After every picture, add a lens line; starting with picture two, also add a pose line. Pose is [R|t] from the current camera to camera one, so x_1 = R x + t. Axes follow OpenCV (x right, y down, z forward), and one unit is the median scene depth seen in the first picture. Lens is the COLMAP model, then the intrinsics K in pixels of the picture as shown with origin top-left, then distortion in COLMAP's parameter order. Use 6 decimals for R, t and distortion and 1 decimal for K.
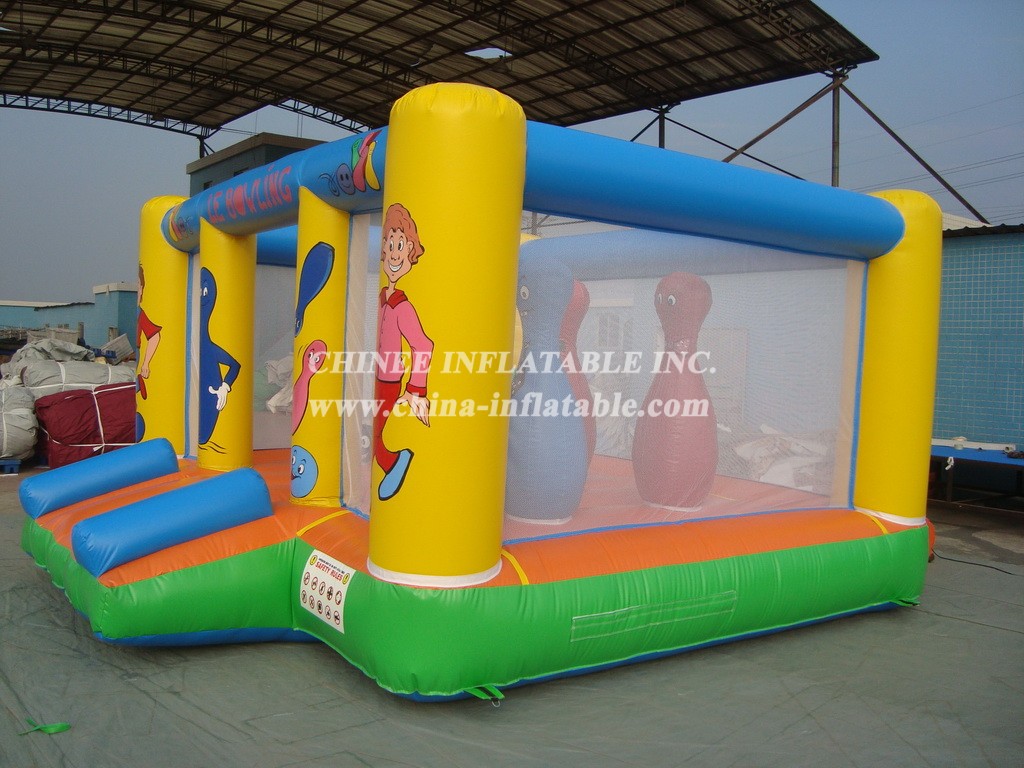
lens RADIAL K [[978.7, 0, 516.0], [0, 978.7, 408.1], [0, 0, 1]] dist [-0.195246, 0.136125]
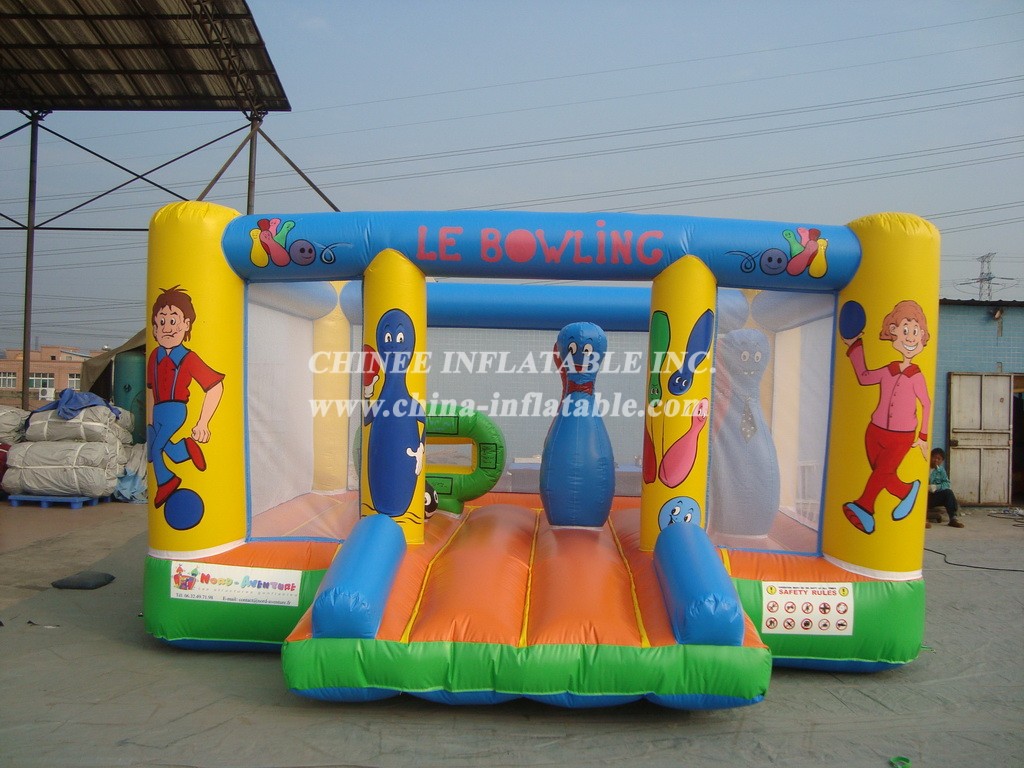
lens RADIAL K [[993.9, 0, 512.0], [0, 993.9, 384.0], [0, 0, 1]] dist [-0.232058, 0.258072]
pose [[0.615727, -0.008548, 0.787913, -1.196277], [0.046111, 0.998618, -0.025201, -0.066280], [-0.786609, 0.051848, 0.615271, 0.476085]]
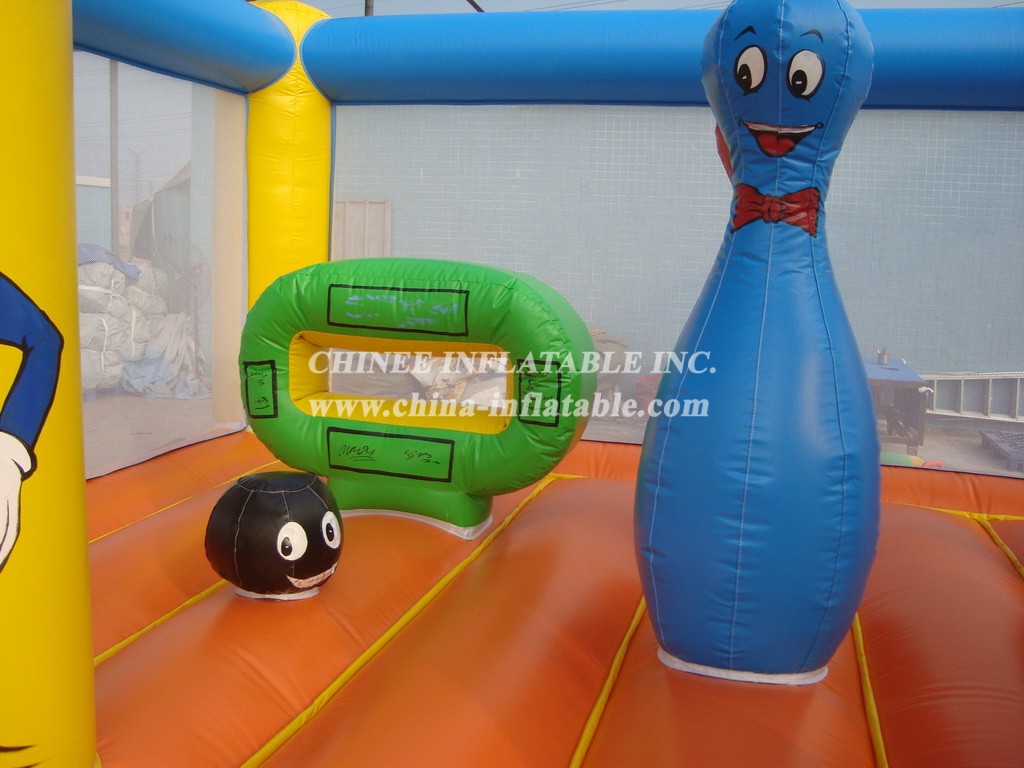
lens RADIAL K [[993.9, 0, 512.0], [0, 993.9, 384.0], [0, 0, 1]] dist [-0.232058, 0.258072]
pose [[0.770260, -0.095852, 0.630485, -0.431396], [0.033618, 0.993368, 0.109950, -0.067462], [-0.636843, -0.063494, 0.768375, 0.982790]]
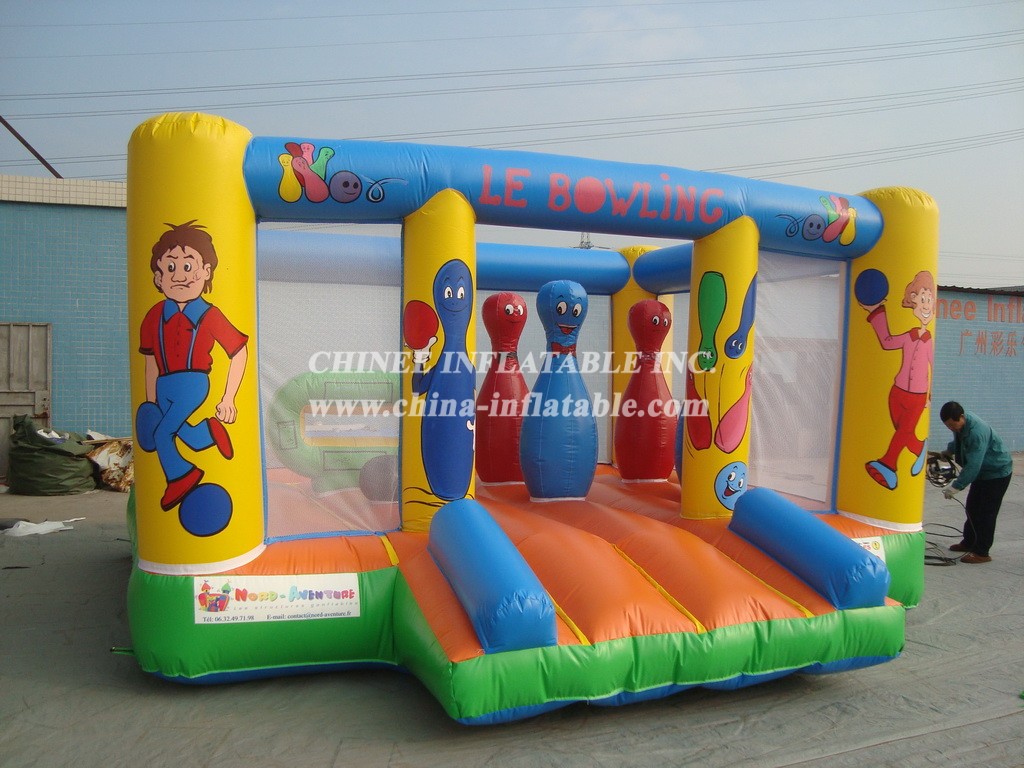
lens RADIAL K [[978.7, 0, 516.0], [0, 978.7, 408.1], [0, 0, 1]] dist [-0.195246, 0.136125]
pose [[0.257129, -0.070664, 0.963790, -1.299999], [0.052125, 0.996885, 0.059184, -0.094225], [-0.964970, 0.035020, 0.260011, 0.958614]]
